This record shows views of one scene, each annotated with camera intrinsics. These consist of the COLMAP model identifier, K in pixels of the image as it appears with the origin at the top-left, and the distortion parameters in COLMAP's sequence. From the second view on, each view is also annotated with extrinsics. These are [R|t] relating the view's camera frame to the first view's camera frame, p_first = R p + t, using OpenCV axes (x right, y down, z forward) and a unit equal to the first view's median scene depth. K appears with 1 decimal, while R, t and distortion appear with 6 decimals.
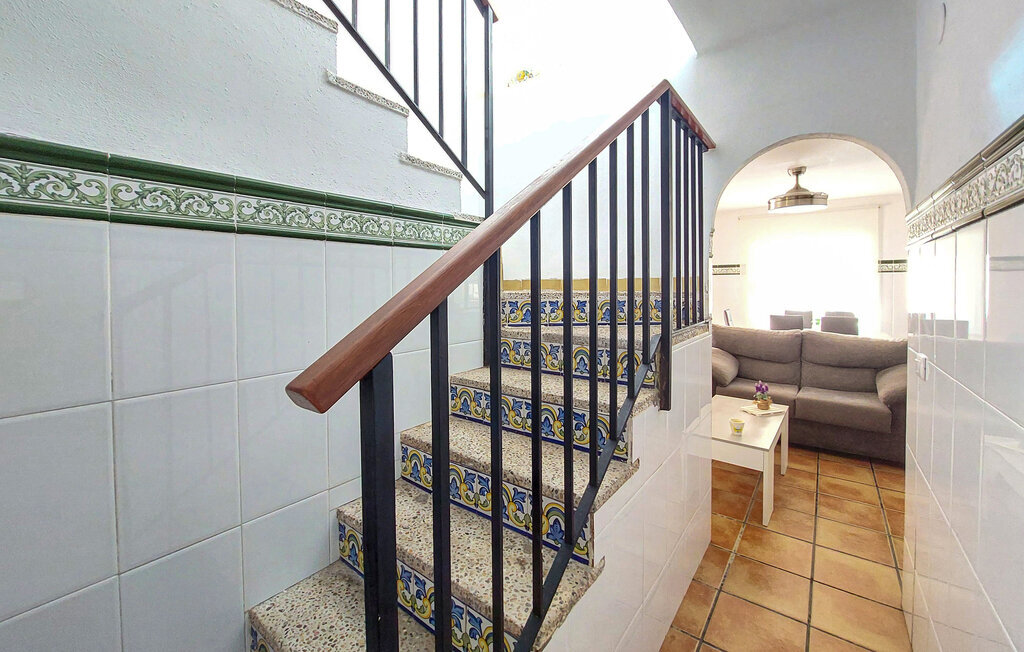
lens RADIAL K [[415.1, 0, 512.1], [0, 415.1, 301.5], [0, 0, 1]] dist [-0.017262, -0.000335]
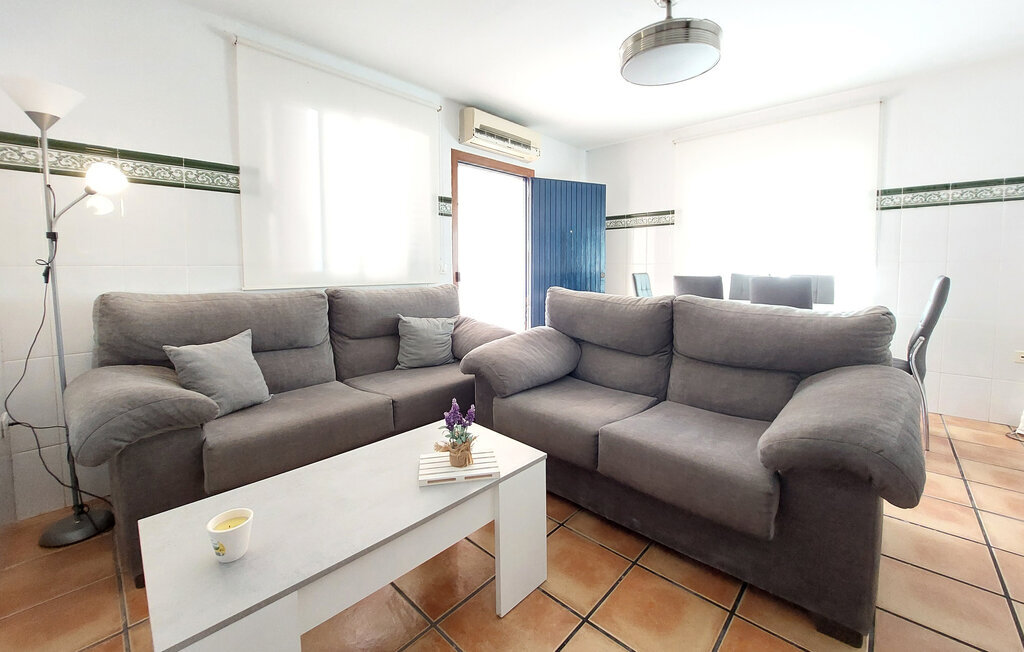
lens RADIAL K [[415.1, 0, 512.1], [0, 415.1, 301.5], [0, 0, 1]] dist [-0.017262, -0.000335]
pose [[0.994499, 0.014308, -0.103764, 0.507687], [-0.010916, 0.999390, 0.033182, 0.057995], [0.104175, -0.031867, 0.994048, 0.415698]]
